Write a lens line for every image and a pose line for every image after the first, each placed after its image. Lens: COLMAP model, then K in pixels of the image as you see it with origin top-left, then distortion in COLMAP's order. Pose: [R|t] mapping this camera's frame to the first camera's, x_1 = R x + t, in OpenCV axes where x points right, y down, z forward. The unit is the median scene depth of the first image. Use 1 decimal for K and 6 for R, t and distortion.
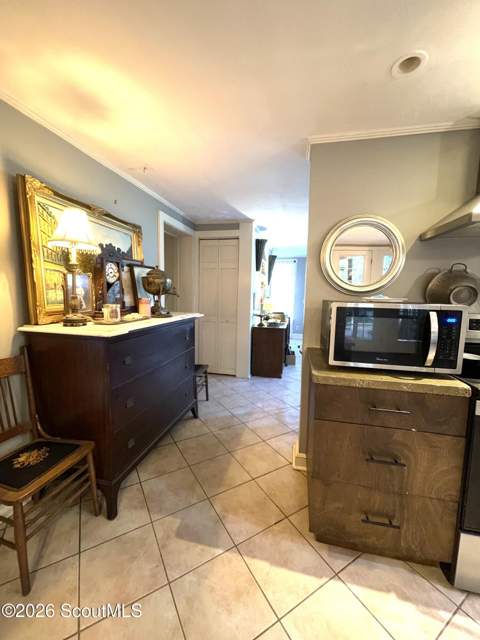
lens RADIAL K [[258.4, 0, 235.6], [0, 258.4, 317.4], [0, 0, 1]] dist [-0.001581, -0.000409]
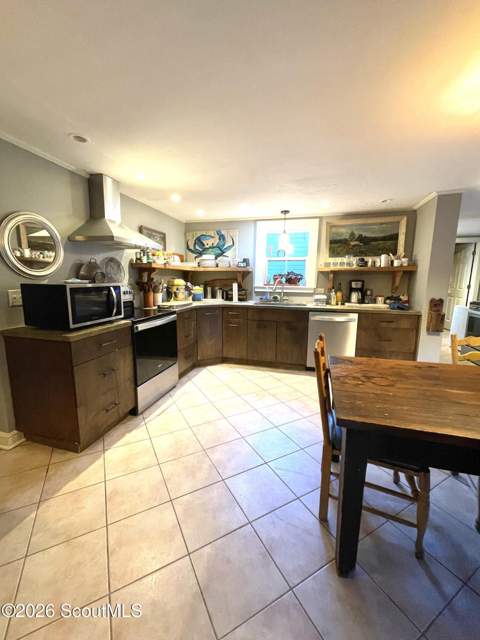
lens RADIAL K [[258.4, 0, 237.1], [0, 258.4, 316.4], [0, 0, 1]] dist [-0.001581, -0.000409]
pose [[0.036409, -0.164364, 0.985728, -0.841952], [0.087189, 0.983143, 0.160712, -0.024934], [-0.995526, 0.080093, 0.050126, 0.005138]]
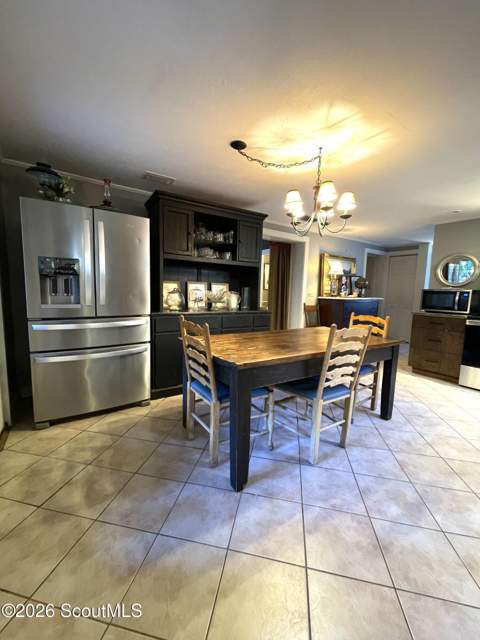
lens RADIAL K [[258.4, 0, 235.8], [0, 258.4, 319.2], [0, 0, 1]] dist [-0.001581, -0.000409]
pose [[0.740364, 0.076984, -0.667784, 0.669205], [-0.071972, 0.996788, 0.035118, 0.285624], [0.668343, 0.022062, 0.743526, -2.252856]]
